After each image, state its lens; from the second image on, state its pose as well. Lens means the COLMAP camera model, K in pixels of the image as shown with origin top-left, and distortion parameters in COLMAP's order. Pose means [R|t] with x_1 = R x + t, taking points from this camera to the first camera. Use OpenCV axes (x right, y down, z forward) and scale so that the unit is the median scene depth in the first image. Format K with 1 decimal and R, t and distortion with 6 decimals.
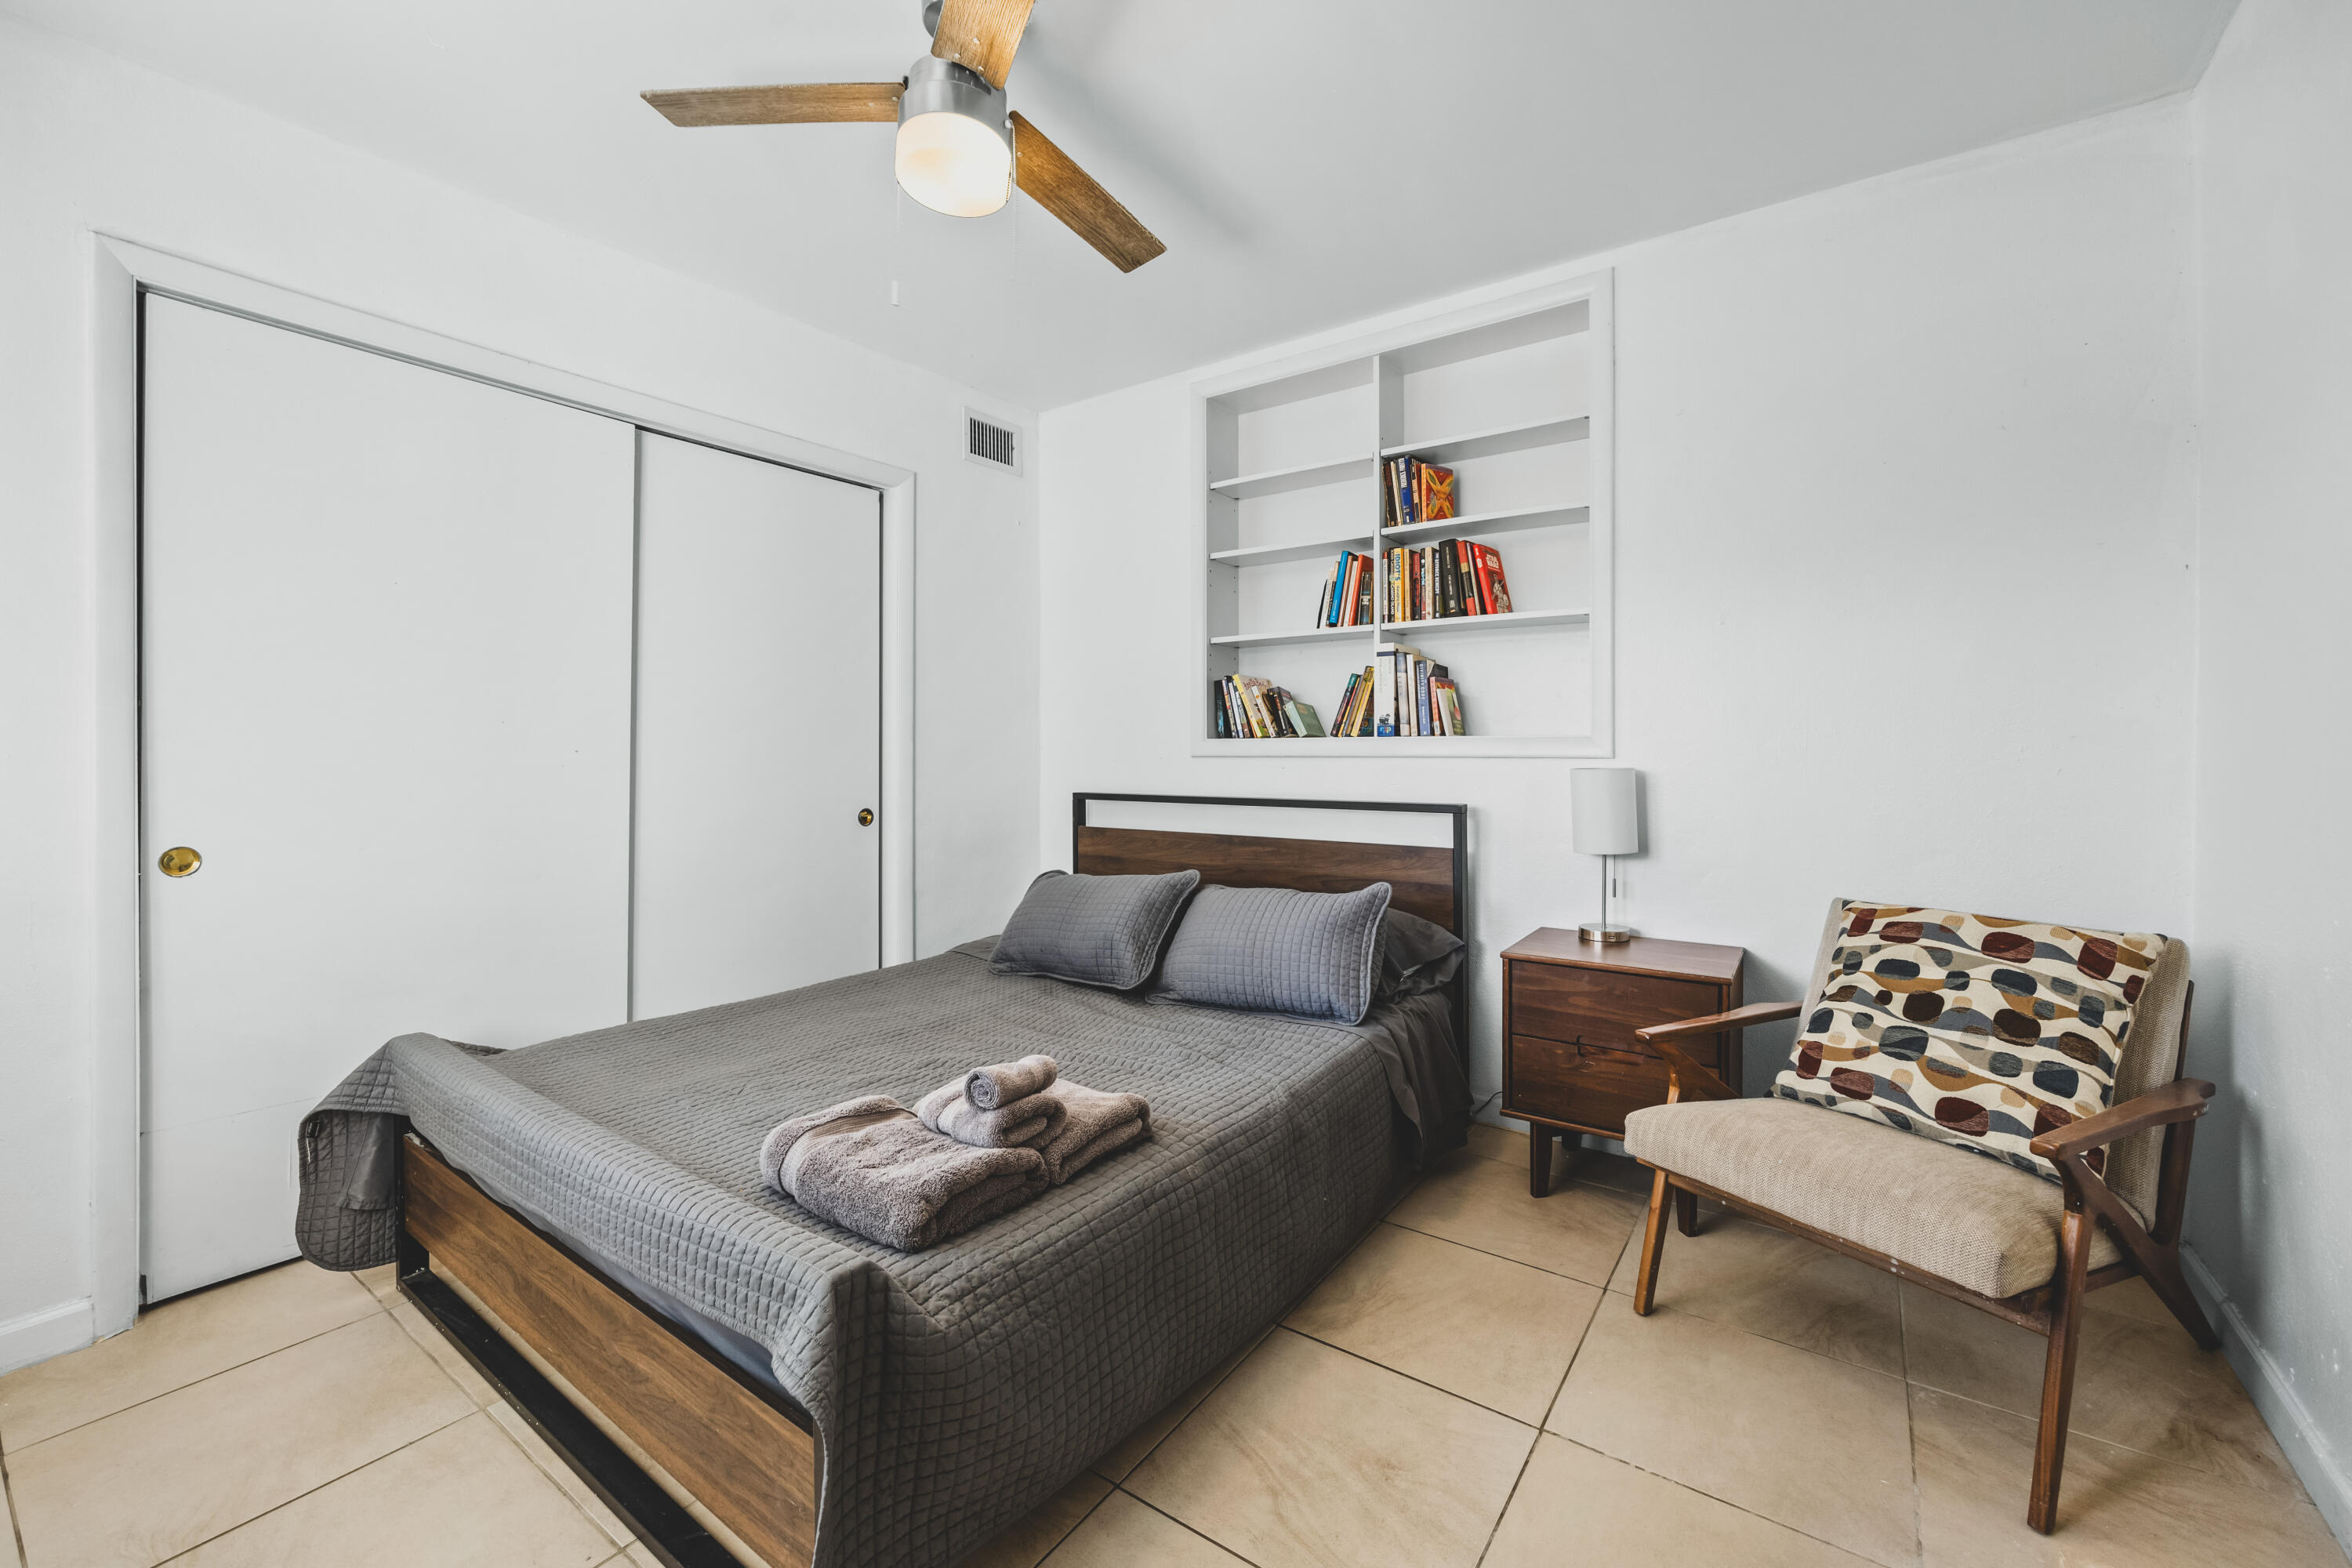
lens RADIAL K [[955.7, 0, 1170.8], [0, 955.7, 770.3], [0, 0, 1]] dist [-0.000562, -0.000306]
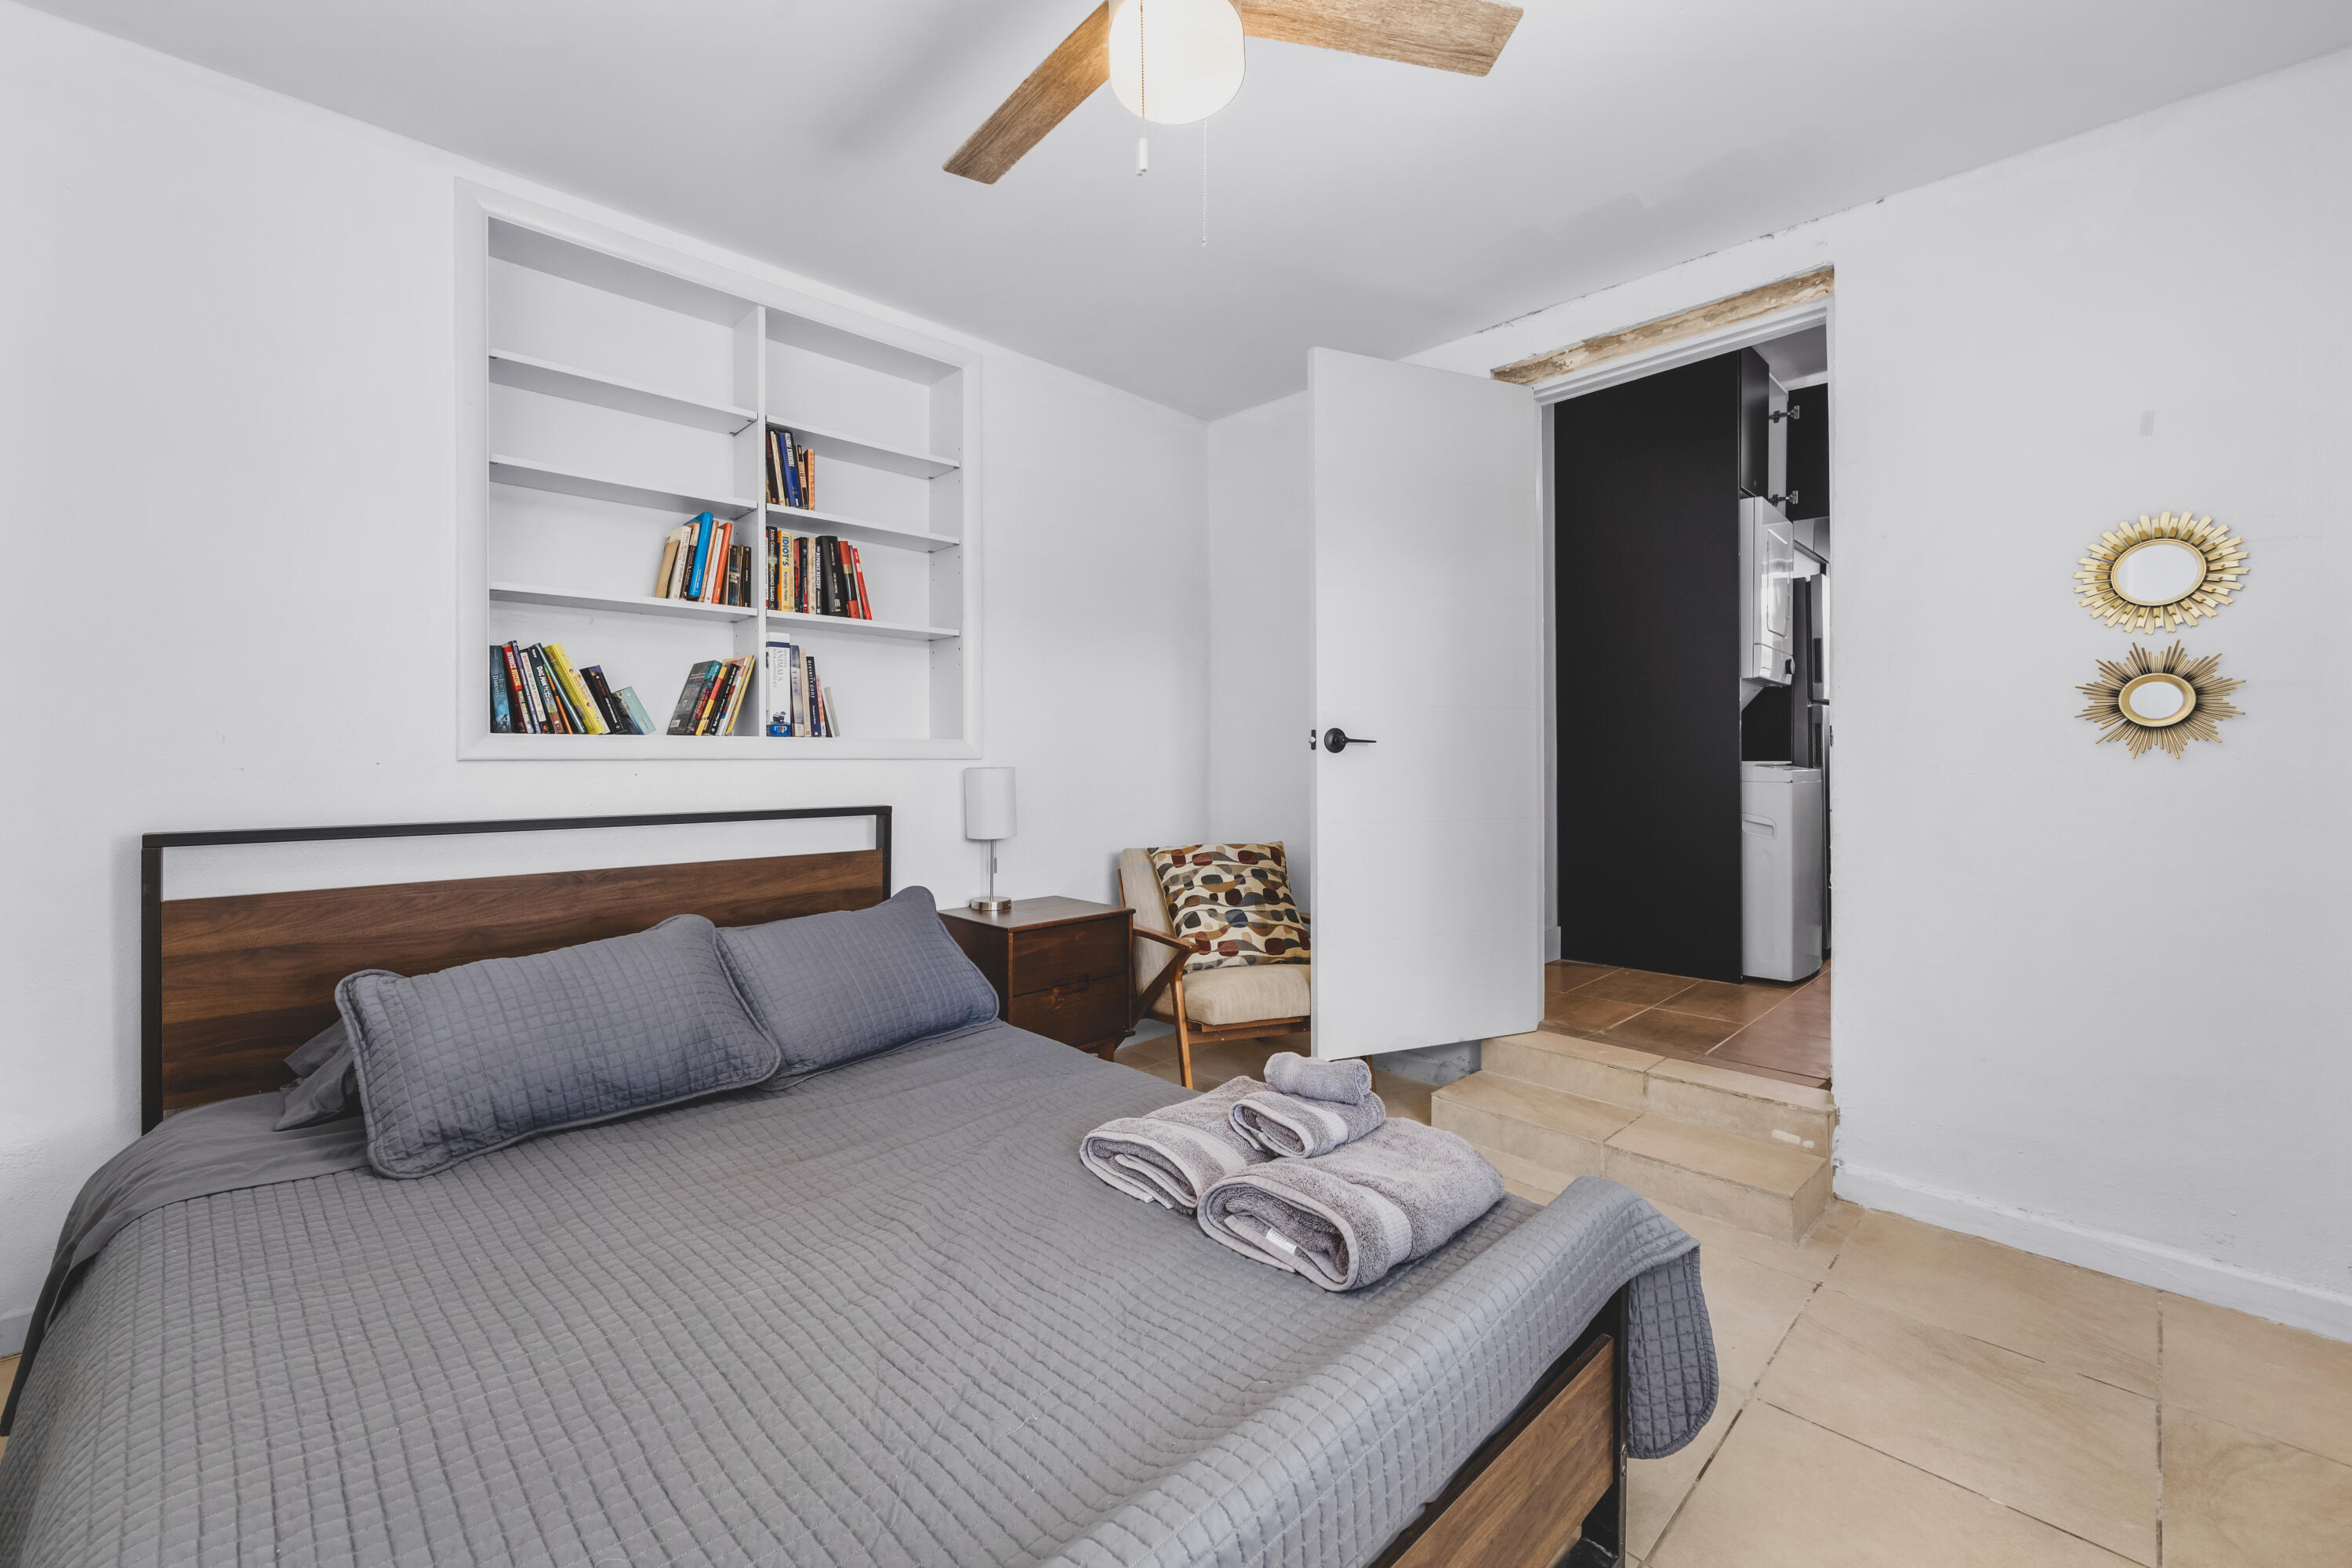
lens RADIAL K [[955.7, 0, 1168.9], [0, 955.7, 760.3], [0, 0, 1]] dist [-0.000562, -0.000306]
pose [[0.174197, -0.007138, 0.984685, -0.603690], [0.015797, 0.999865, 0.004454, -0.011169], [-0.984584, 0.014779, 0.174286, 0.487937]]
